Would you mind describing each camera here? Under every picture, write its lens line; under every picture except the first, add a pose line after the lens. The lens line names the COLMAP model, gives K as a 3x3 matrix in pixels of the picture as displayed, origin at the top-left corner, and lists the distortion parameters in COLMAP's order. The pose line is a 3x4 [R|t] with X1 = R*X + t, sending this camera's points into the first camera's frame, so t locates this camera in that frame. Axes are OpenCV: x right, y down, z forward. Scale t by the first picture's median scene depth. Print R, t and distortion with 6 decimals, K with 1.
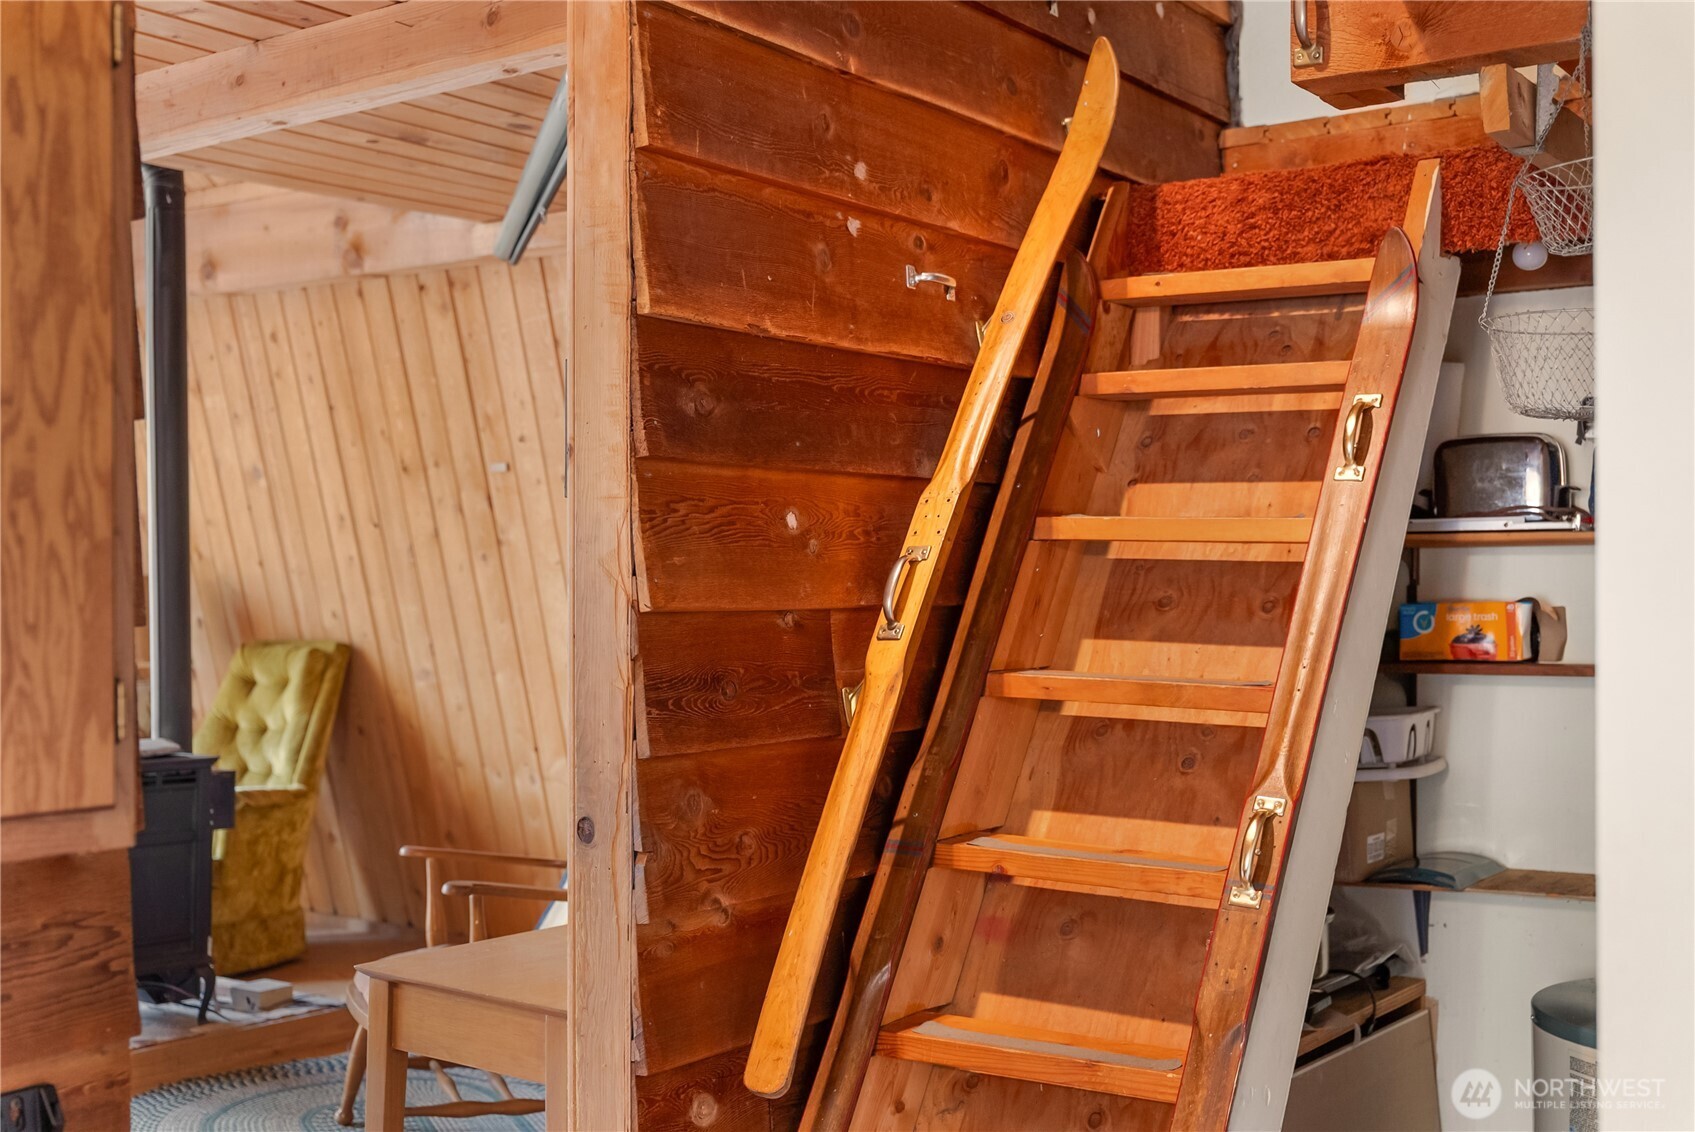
lens RADIAL K [[1915.9, 0, 847.5], [0, 1915.9, 566.0], [0, 0, 1]] dist [0.015955, -0.006779]
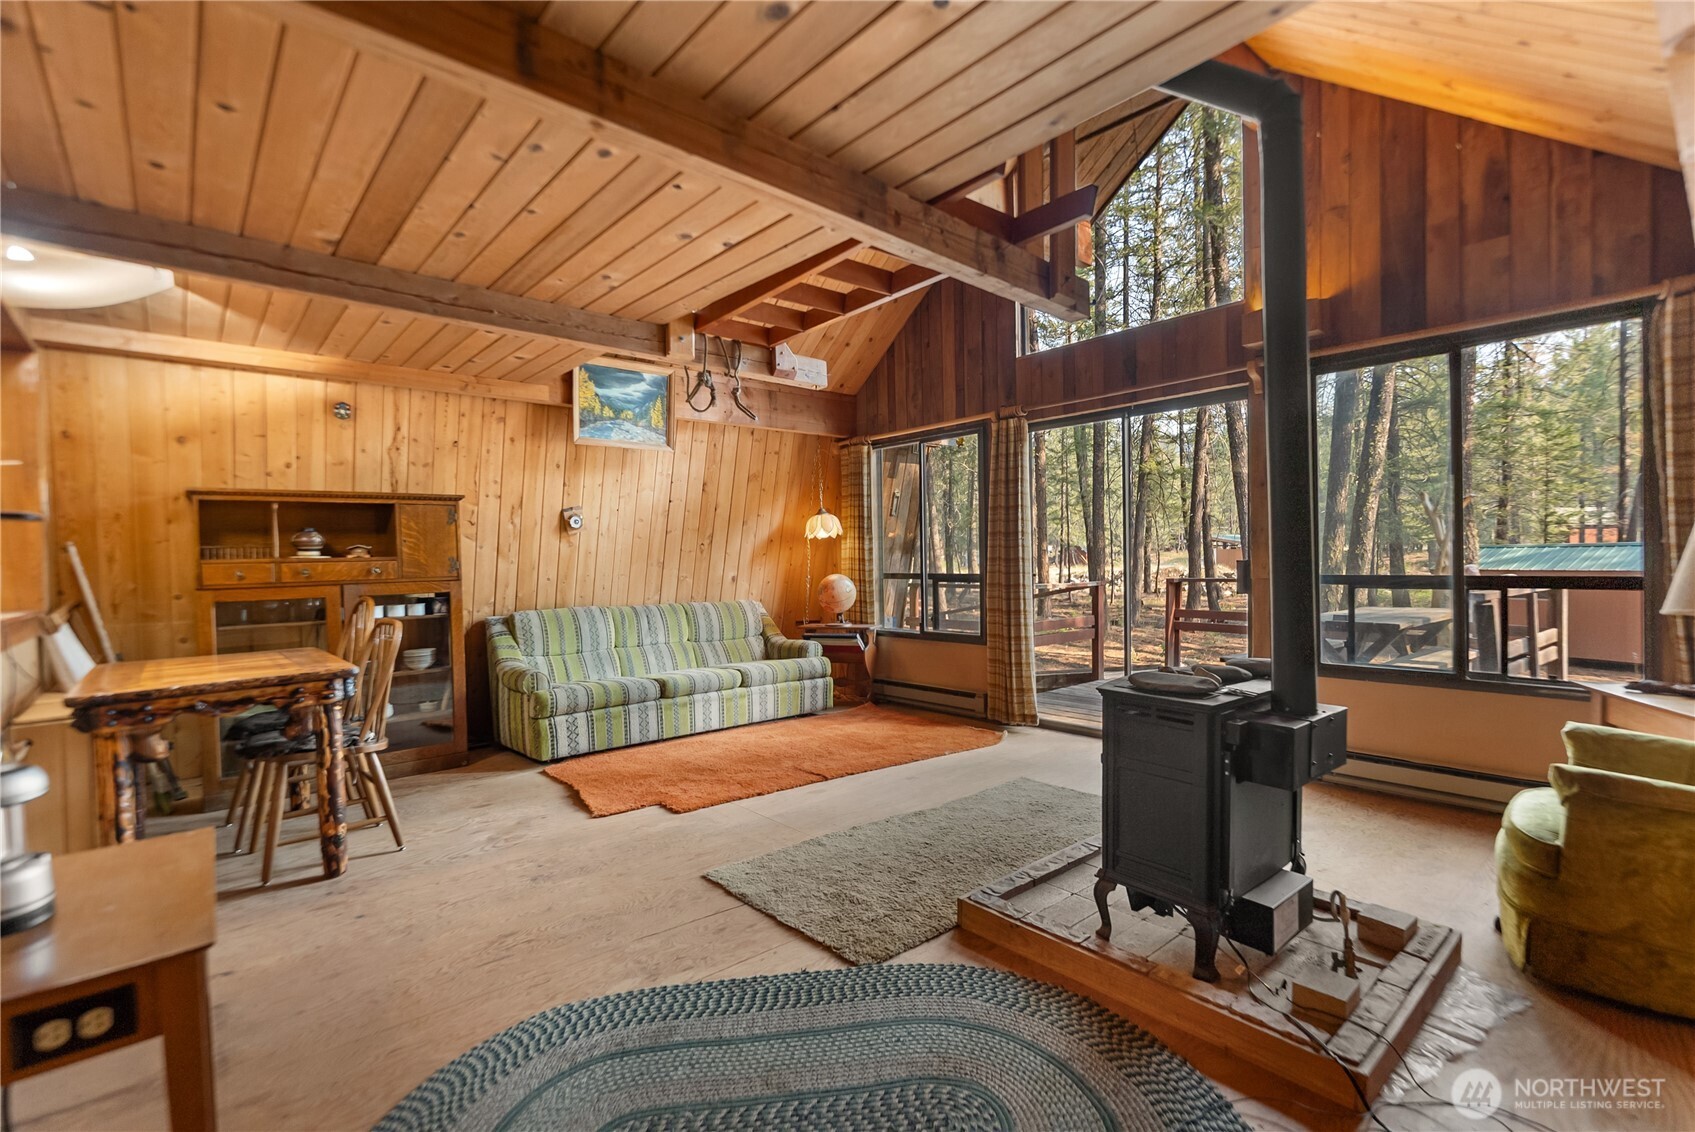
lens RADIAL K [[771.5, 0, 852.9], [0, 771.5, 566.2], [0, 0, 1]] dist [0.000121, -0.000080]
pose [[-0.231792, 0.013873, -0.972666, 0.074676], [0.022852, 0.999700, 0.008813, 0.018727], [0.972497, -0.020184, -0.232039, 0.774851]]
